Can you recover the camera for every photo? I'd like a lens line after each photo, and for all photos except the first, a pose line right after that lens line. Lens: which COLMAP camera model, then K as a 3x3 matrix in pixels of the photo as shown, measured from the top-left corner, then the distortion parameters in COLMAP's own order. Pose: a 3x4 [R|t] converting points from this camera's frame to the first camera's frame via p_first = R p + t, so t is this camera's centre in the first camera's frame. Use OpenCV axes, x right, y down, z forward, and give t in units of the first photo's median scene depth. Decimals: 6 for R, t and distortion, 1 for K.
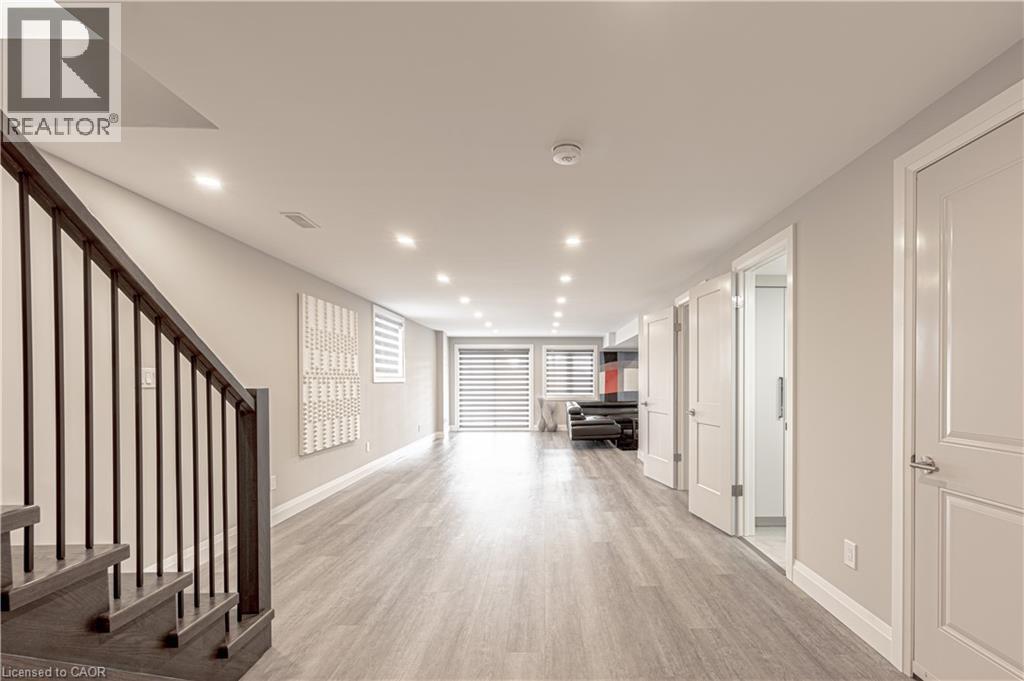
lens RADIAL K [[453.4, 0, 552.5], [0, 453.4, 379.7], [0, 0, 1]] dist [-0.001788, 0.001600]
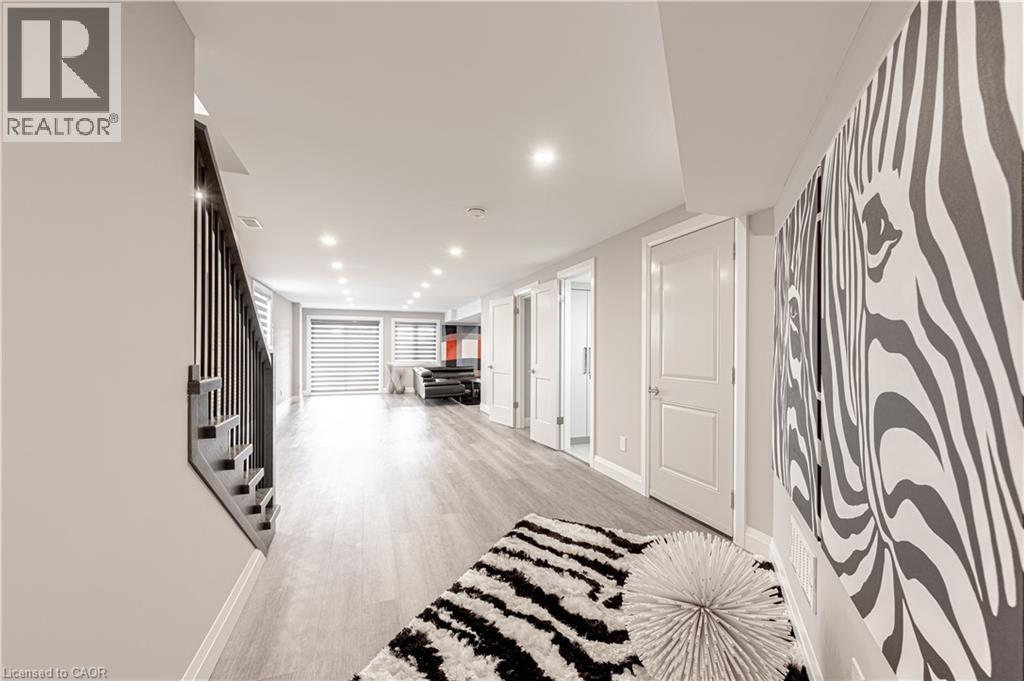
lens RADIAL K [[417.8, 0, 514.3], [0, 417.8, 344.8], [0, 0, 1]] dist [0.002832, 0.000062]
pose [[0.948501, 0.008160, 0.316668, -0.093485], [-0.005109, 0.999932, -0.010462, 0.000934], [-0.316732, 0.008306, 0.948479, -0.145889]]
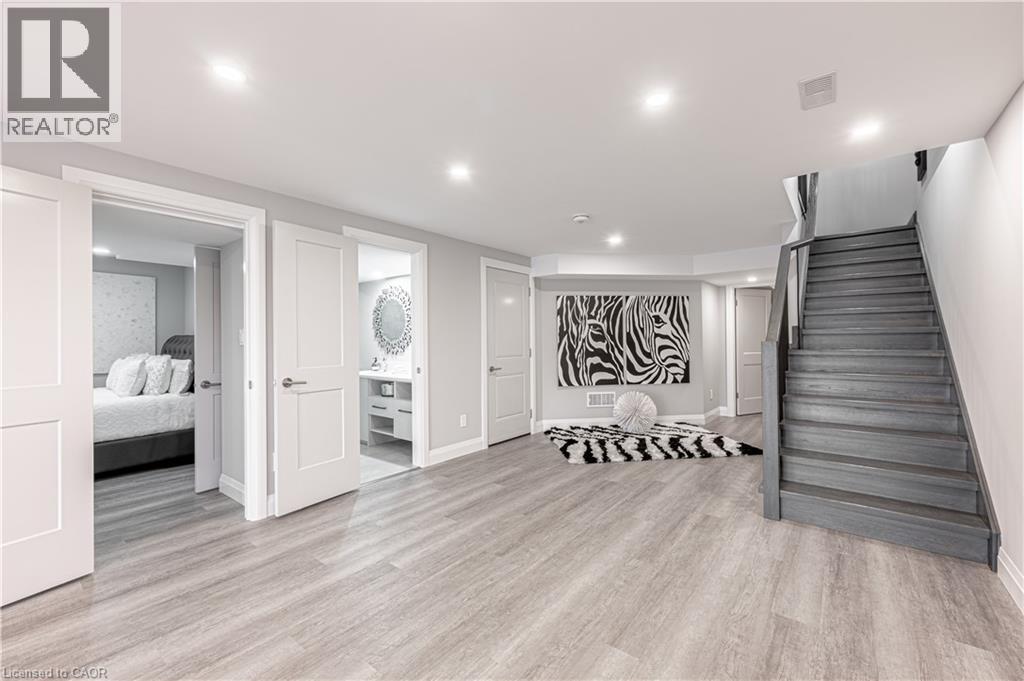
lens RADIAL K [[417.8, 0, 518.8], [0, 417.8, 336.4], [0, 0, 1]] dist [0.002832, 0.000062]
pose [[-0.778045, 0.014342, 0.628045, -0.246978], [0.009237, 0.999892, -0.011390, 0.002480], [-0.628141, -0.003061, -0.778093, 0.732913]]
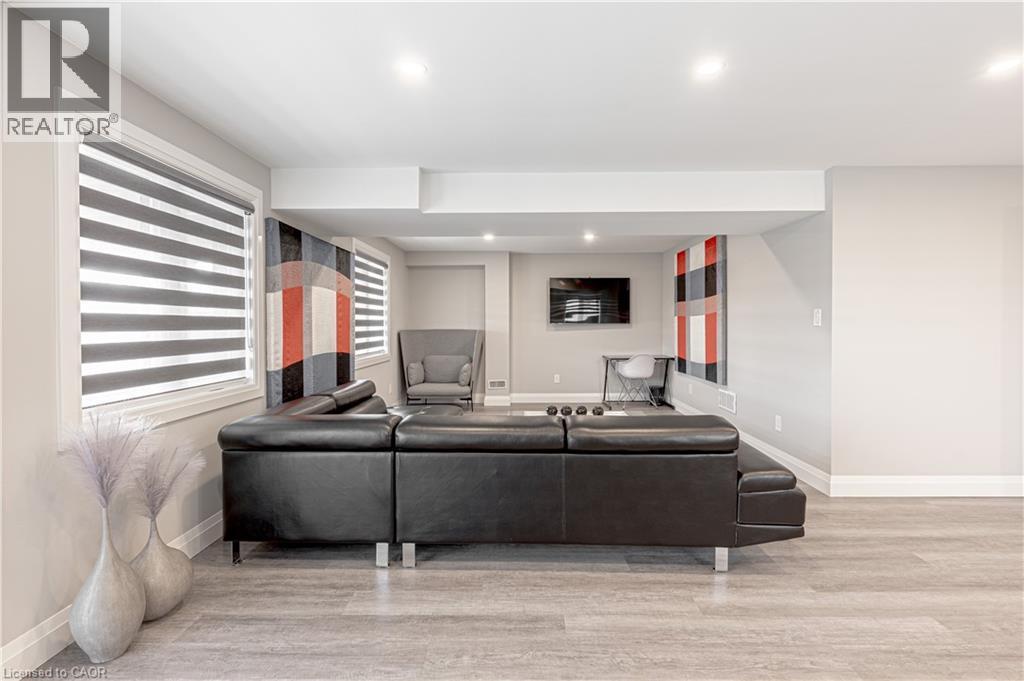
lens RADIAL K [[453.4, 0, 515.9], [0, 453.4, 332.8], [0, 0, 1]] dist [-0.001788, 0.001600]
pose [[0.016725, -0.009271, 0.999817, -0.245230], [0.001565, 0.999956, 0.009247, 0.008575], [-0.999859, 0.001410, 0.016739, 1.274480]]
